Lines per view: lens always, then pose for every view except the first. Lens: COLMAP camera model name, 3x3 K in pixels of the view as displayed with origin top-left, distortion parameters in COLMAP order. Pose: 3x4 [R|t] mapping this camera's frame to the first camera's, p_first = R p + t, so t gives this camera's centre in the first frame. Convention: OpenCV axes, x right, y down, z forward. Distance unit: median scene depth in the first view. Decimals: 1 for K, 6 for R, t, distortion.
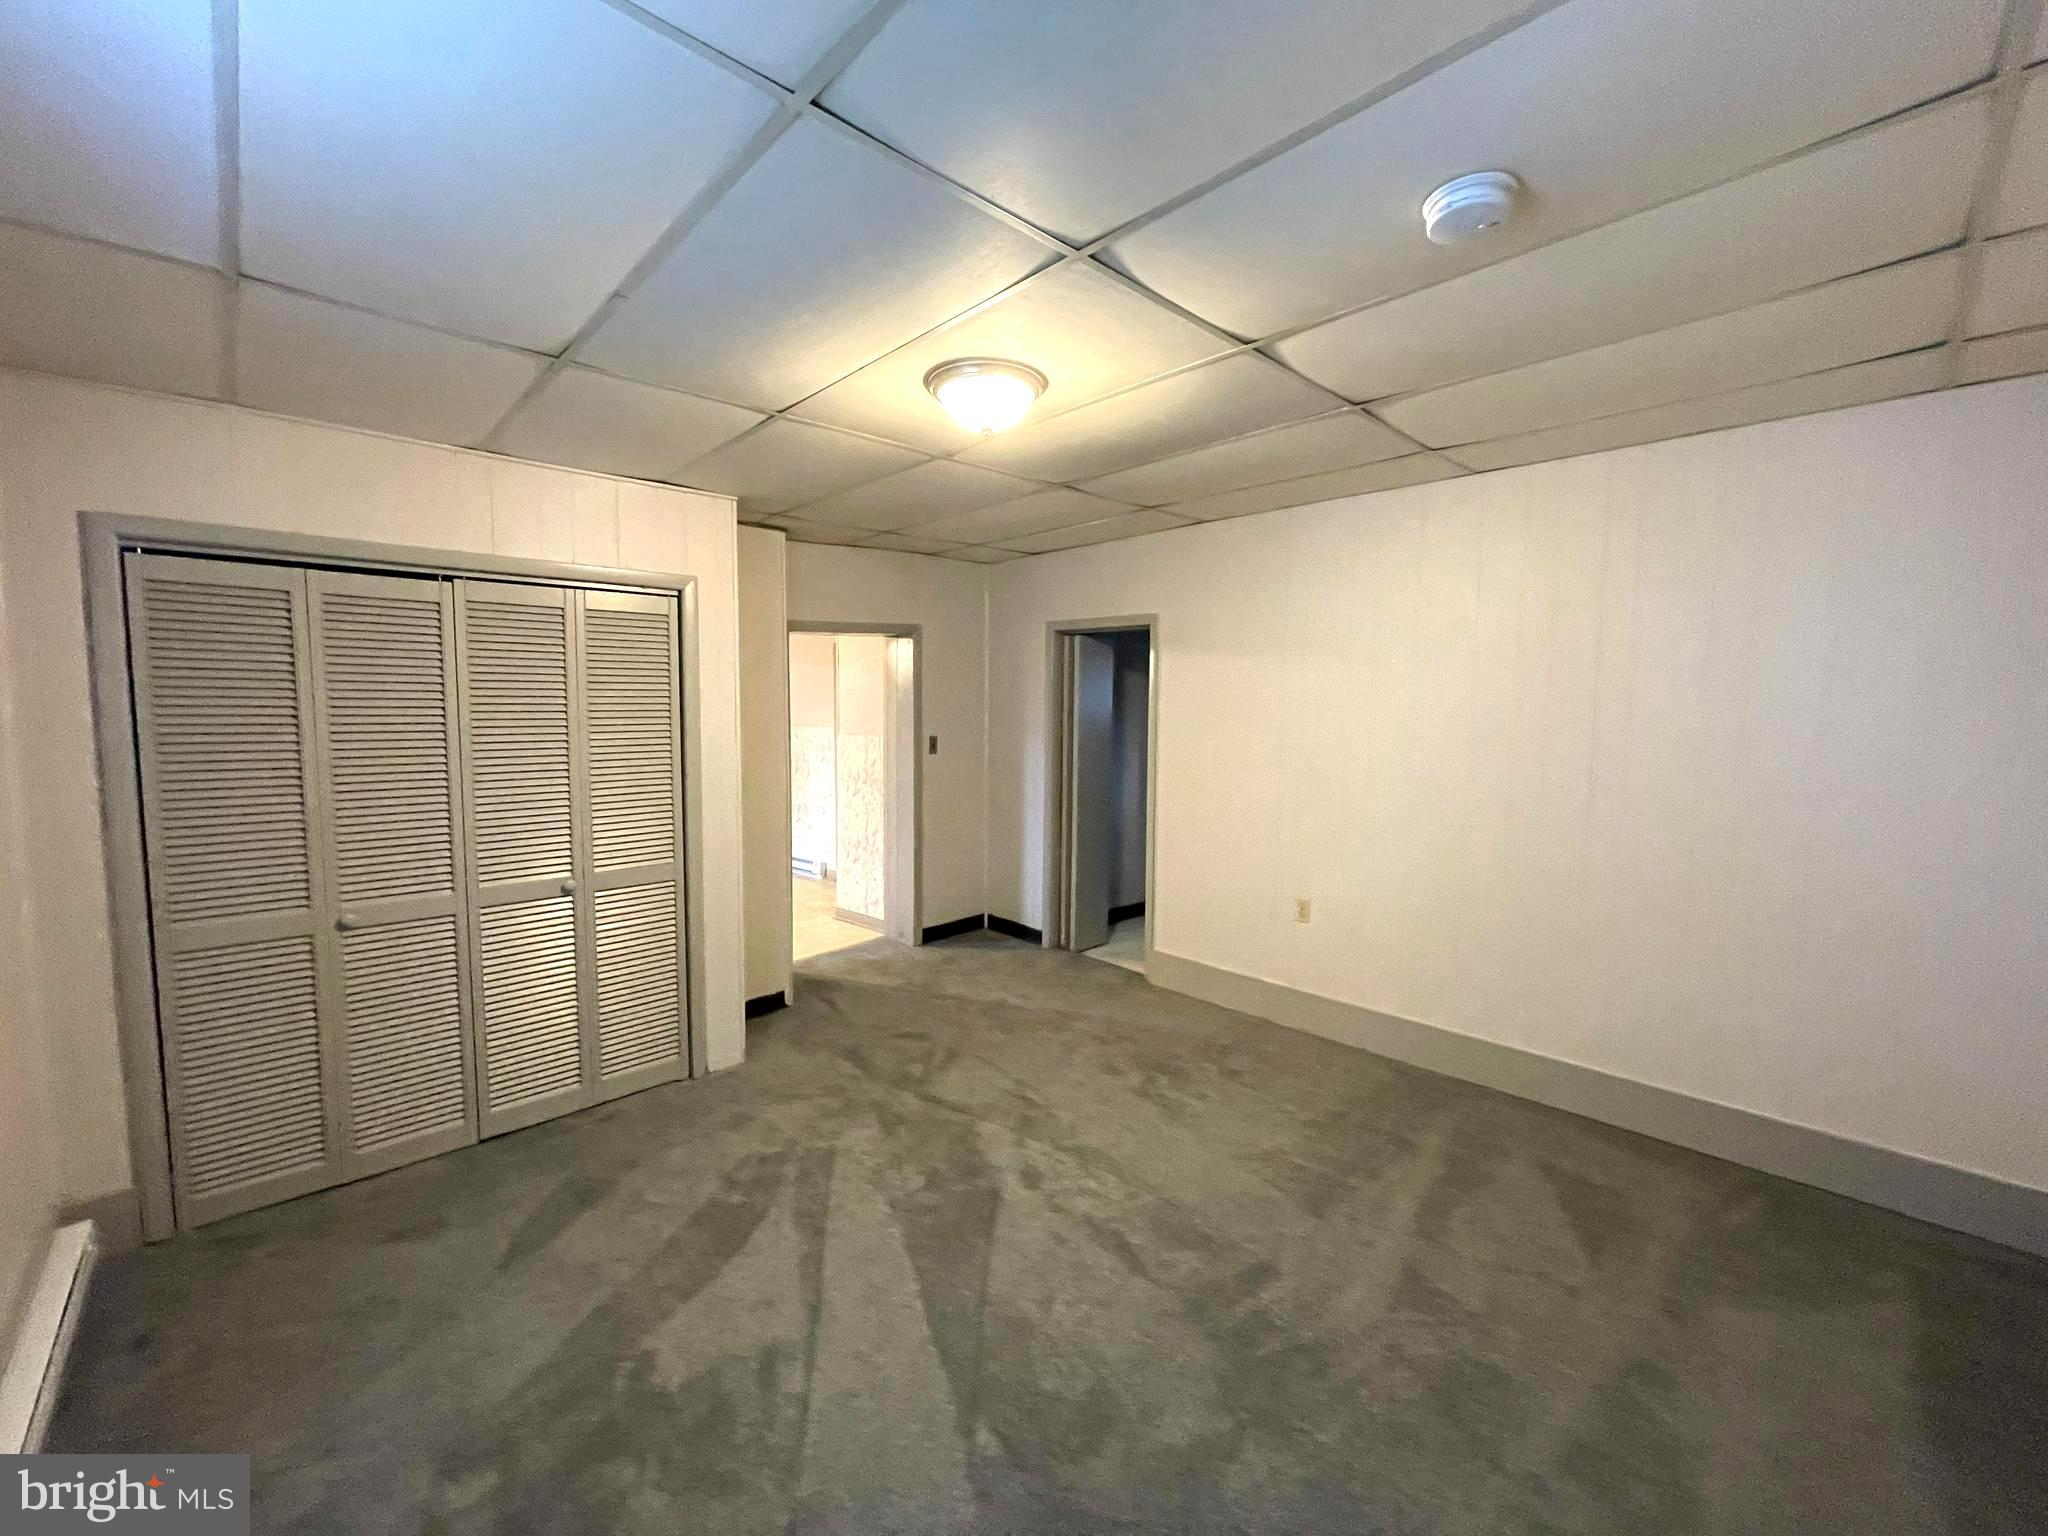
lens RADIAL K [[824.6, 0, 1024.5], [0, 824.6, 771.7], [0, 0, 1]] dist [-0.007552, 0.002325]
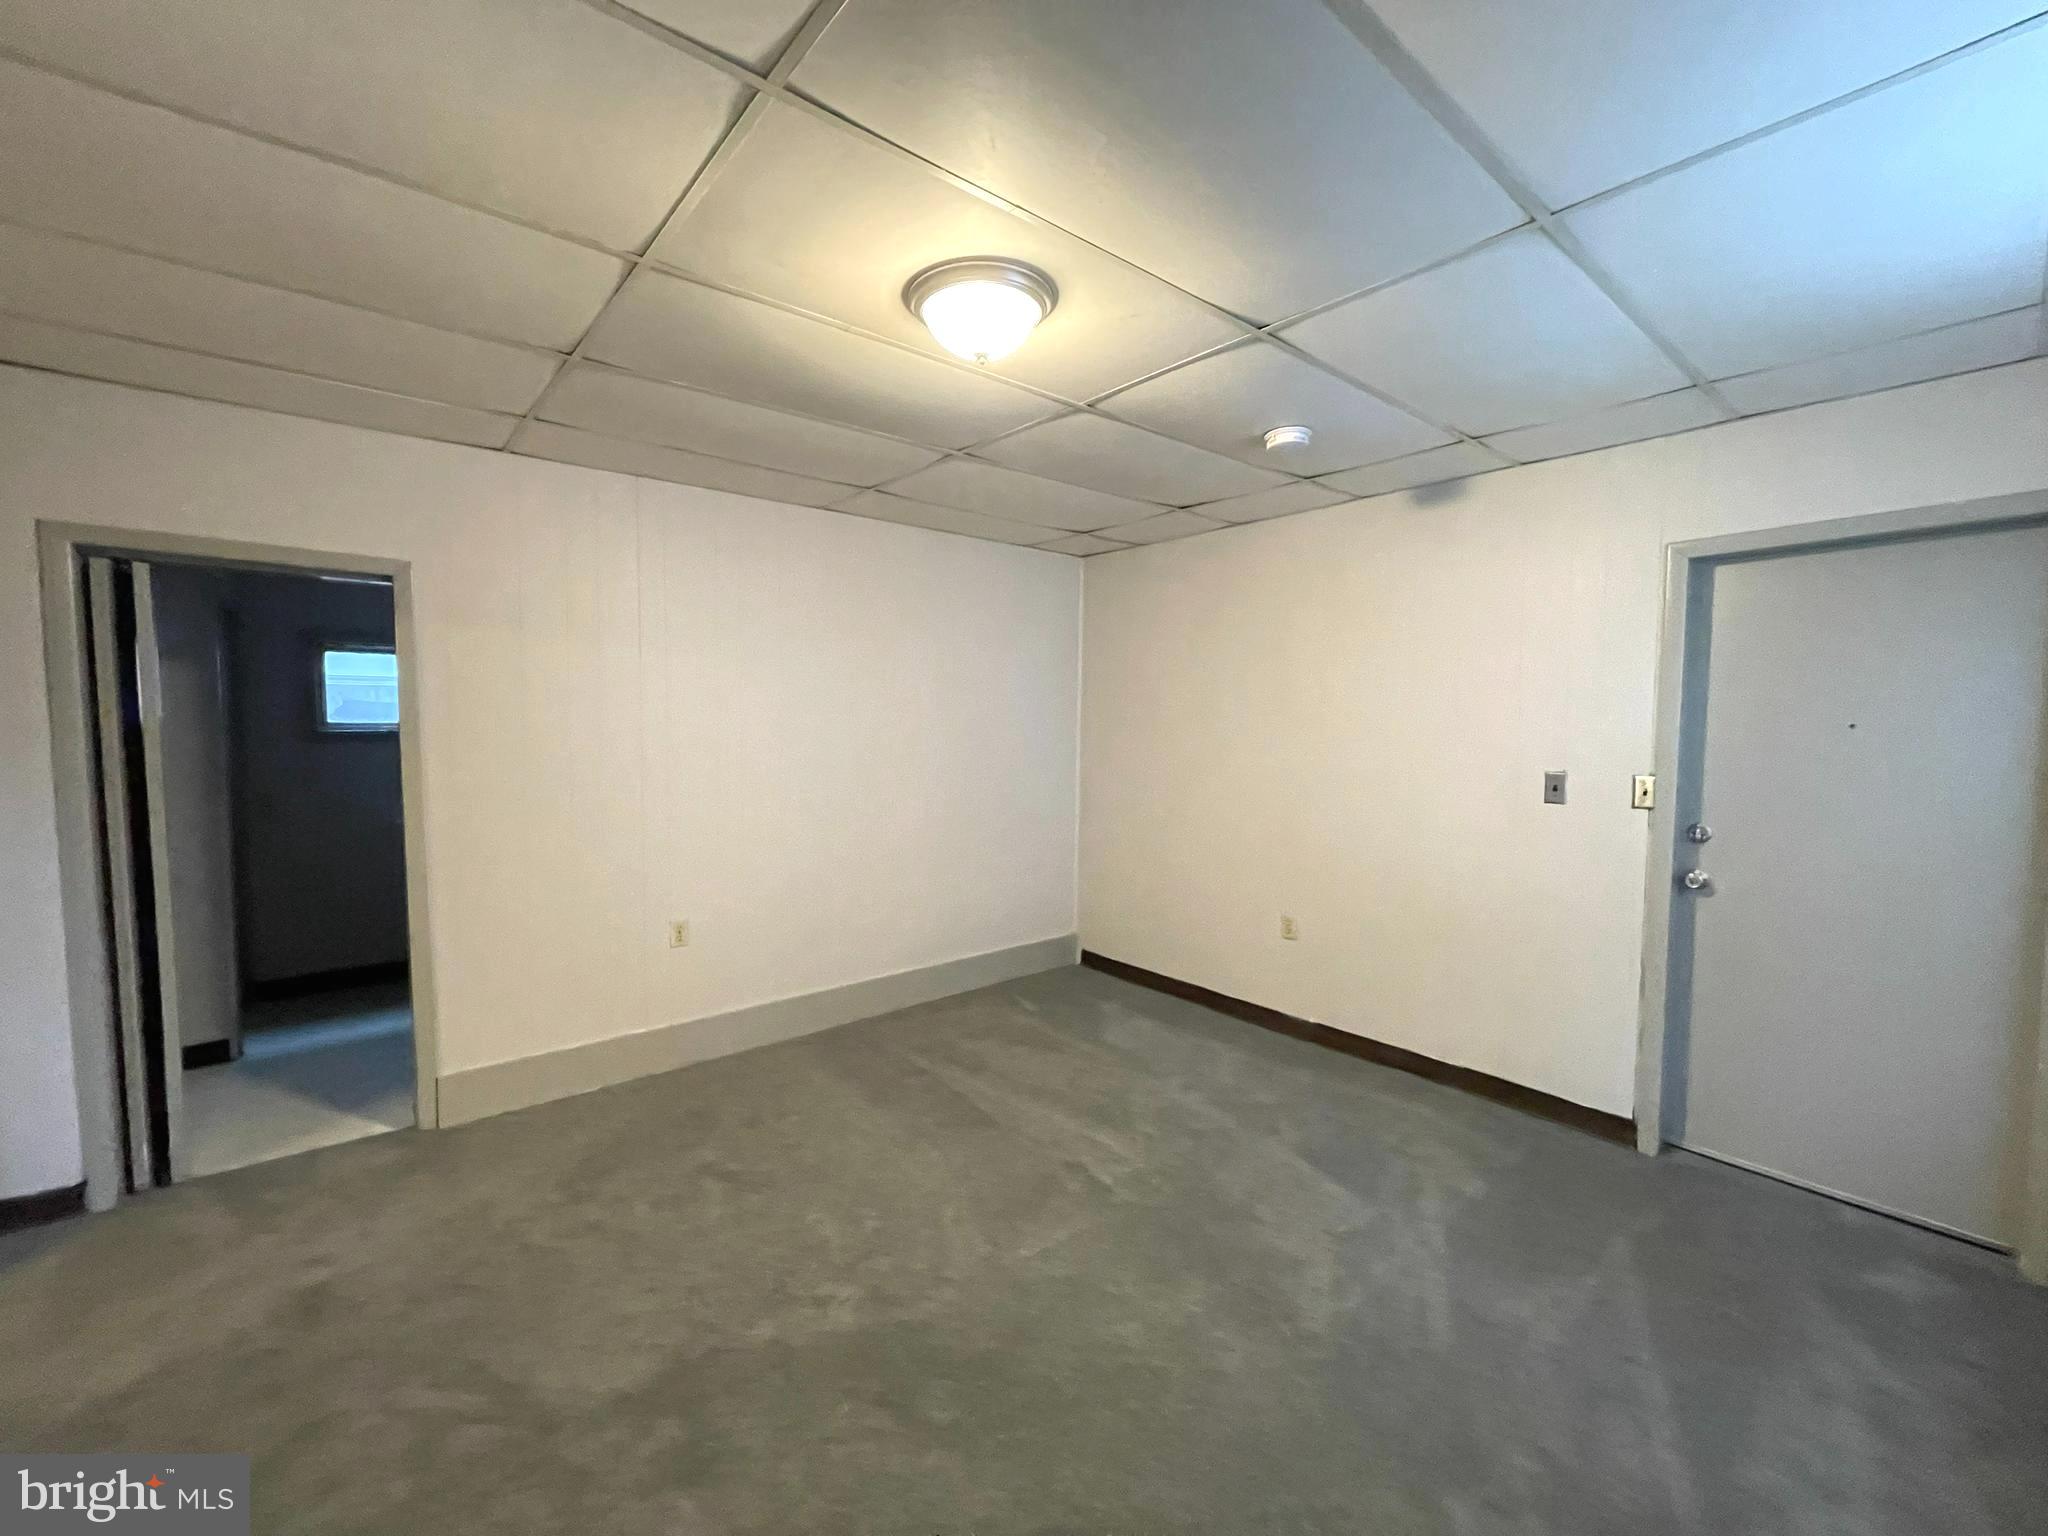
lens RADIAL K [[824.6, 0, 1009.6], [0, 824.6, 774.7], [0, 0, 1]] dist [-0.007552, 0.002325]
pose [[0.067273, -0.077018, 0.994758, -0.514607], [0.078738, 0.994317, 0.071659, -0.040171], [-0.994623, 0.073504, 0.072955, 0.559094]]
